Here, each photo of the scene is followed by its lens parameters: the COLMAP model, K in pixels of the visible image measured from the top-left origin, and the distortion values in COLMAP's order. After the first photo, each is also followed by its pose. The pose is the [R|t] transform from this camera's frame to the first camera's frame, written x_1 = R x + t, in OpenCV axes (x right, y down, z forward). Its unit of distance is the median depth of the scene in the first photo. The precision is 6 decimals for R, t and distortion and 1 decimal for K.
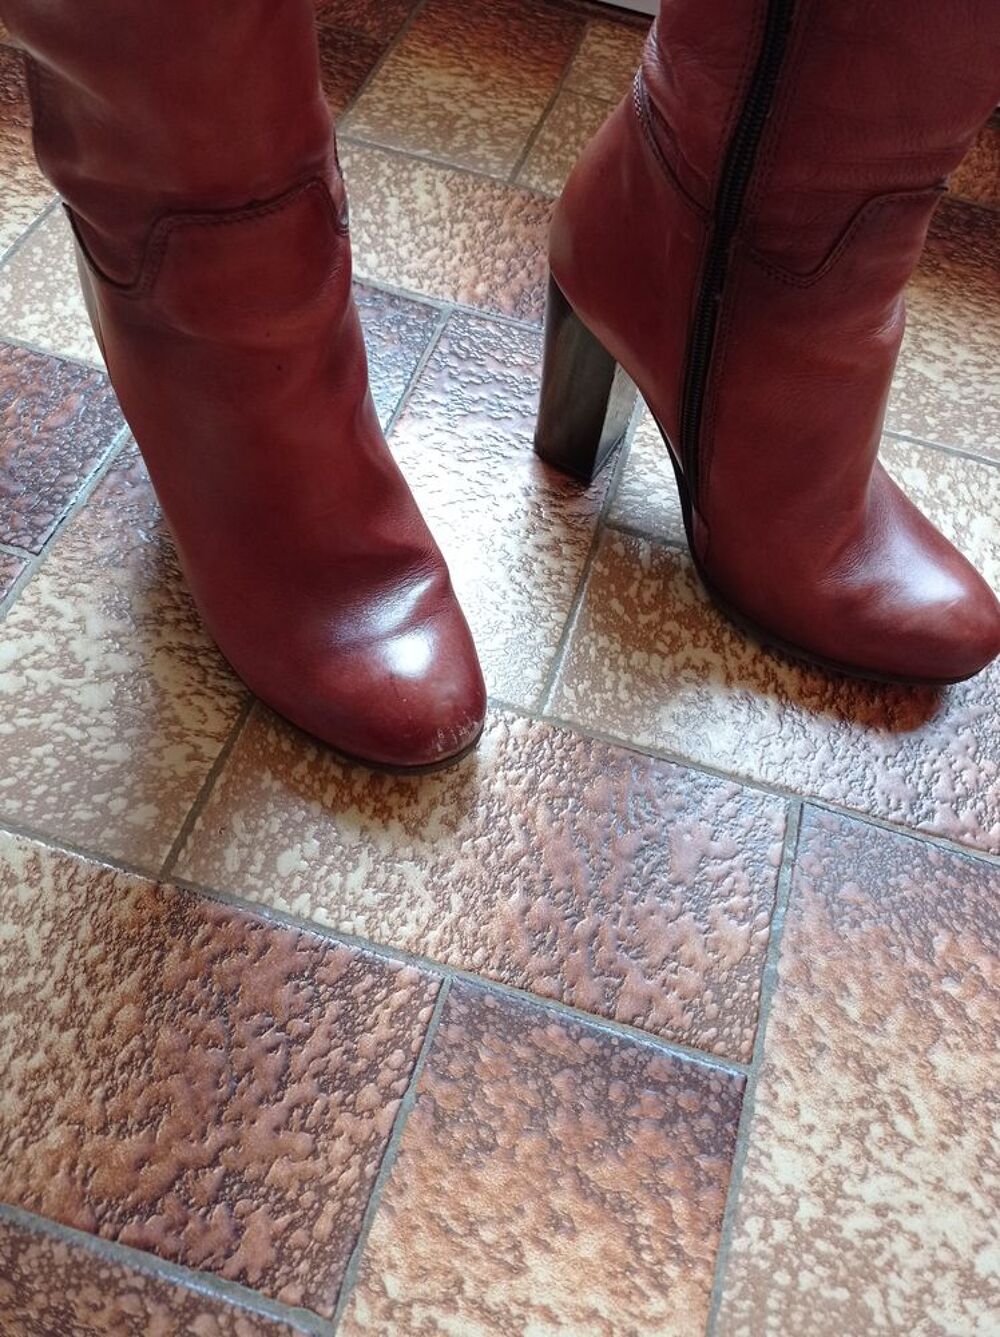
lens RADIAL K [[982.1, 0, 502.8], [0, 982.1, 659.9], [0, 0, 1]] dist [0.089155, -0.157084]
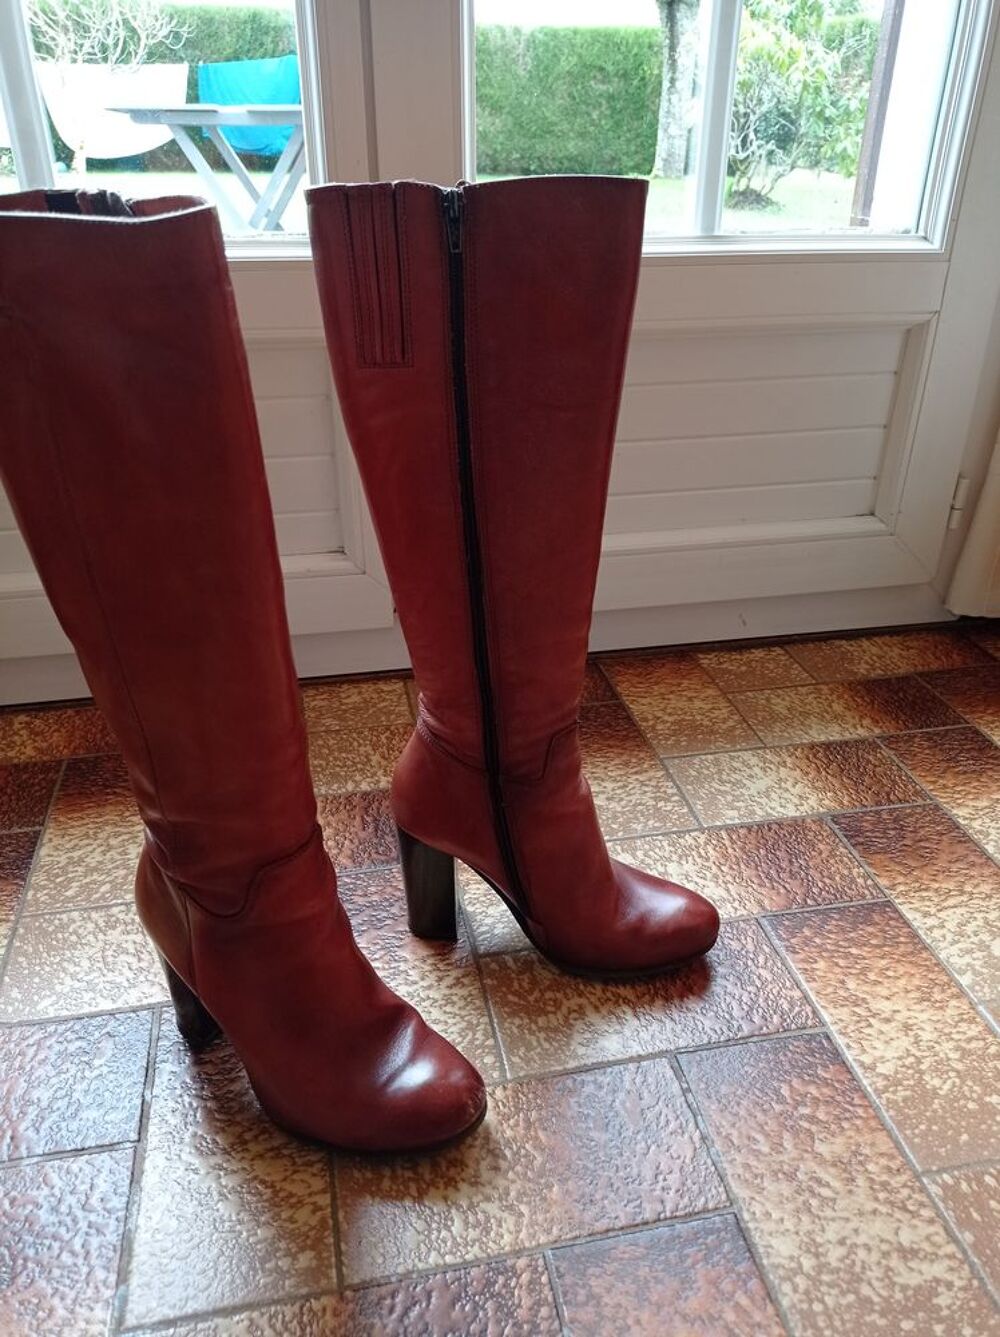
lens RADIAL K [[982.1, 0, 502.8], [0, 982.1, 659.9], [0, 0, 1]] dist [0.089155, -0.157084]
pose [[0.874132, -0.305177, 0.377835, -0.380334], [0.453477, 0.791410, -0.409912, 0.182408], [-0.173927, 0.529657, 0.830188, -0.678163]]
